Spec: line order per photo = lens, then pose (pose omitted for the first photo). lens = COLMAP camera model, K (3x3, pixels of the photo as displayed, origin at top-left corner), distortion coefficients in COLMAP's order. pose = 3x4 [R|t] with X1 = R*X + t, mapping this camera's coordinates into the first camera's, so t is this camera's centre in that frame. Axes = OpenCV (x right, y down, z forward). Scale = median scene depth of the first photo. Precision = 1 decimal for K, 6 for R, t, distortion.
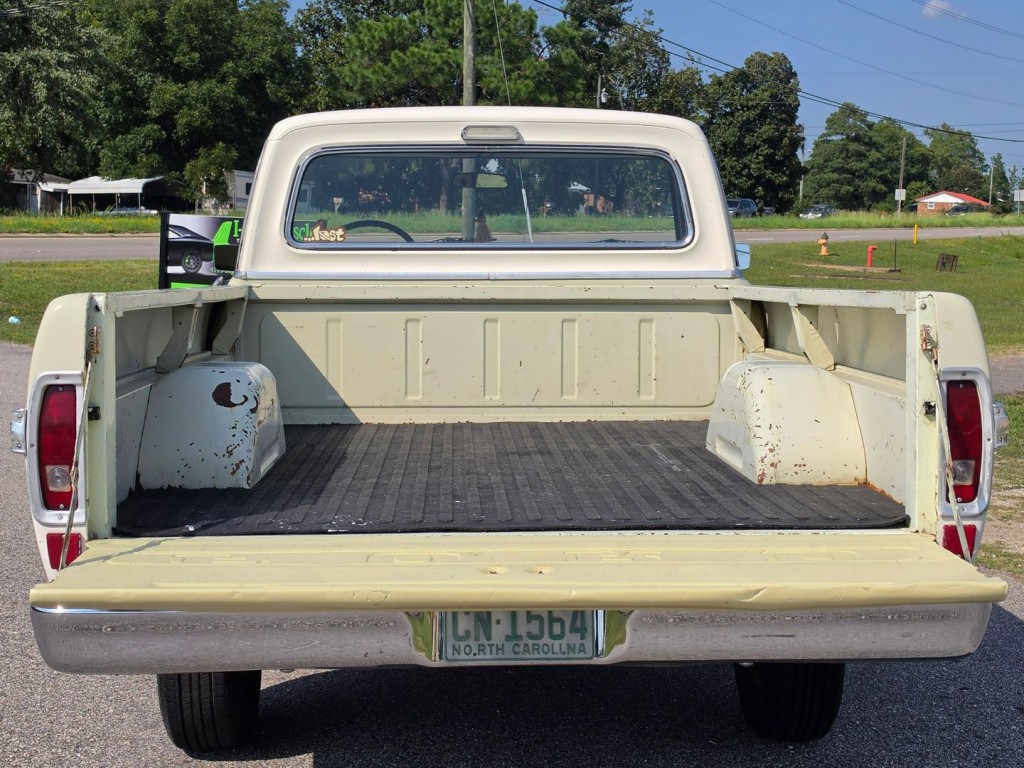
lens RADIAL K [[1740.3, 0, 562.8], [0, 1740.3, 343.6], [0, 0, 1]] dist [0.118080, 0.000000]
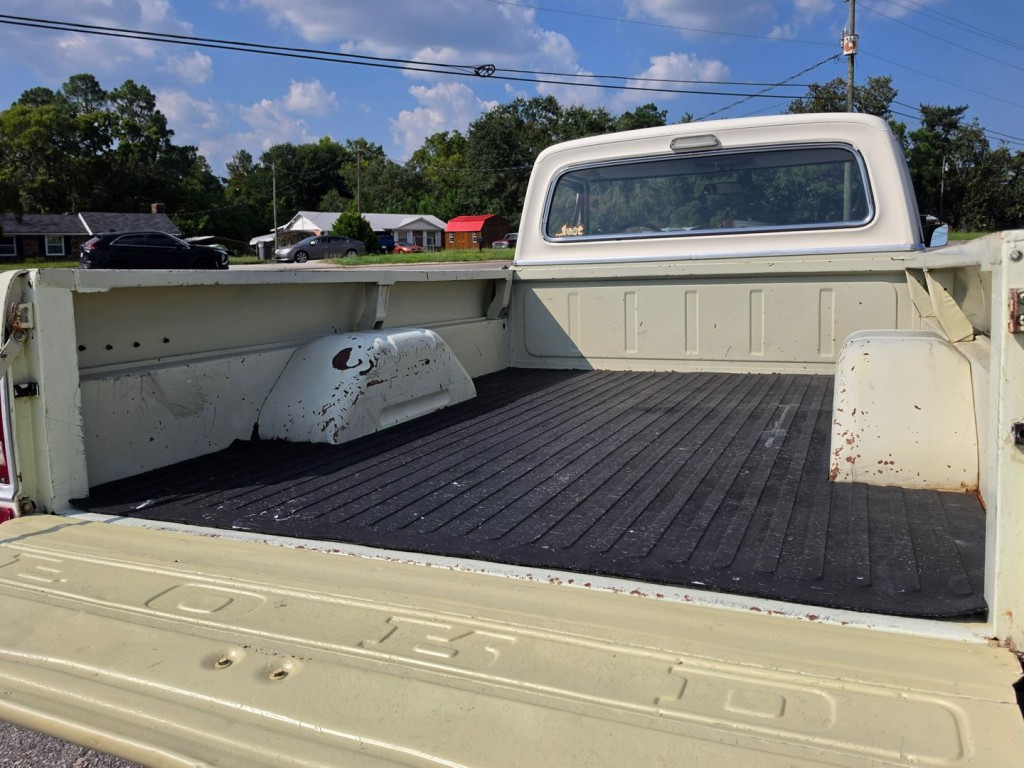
lens RADIAL K [[799.5, 0, 500.0], [0, 799.5, 355.9], [0, 0, 1]] dist [0.074888, -0.097380]
pose [[0.886703, 0.022366, -0.461798, 0.104641], [0.006715, 0.998101, 0.061234, -0.003435], [0.462290, -0.057398, 0.884869, 0.406664]]
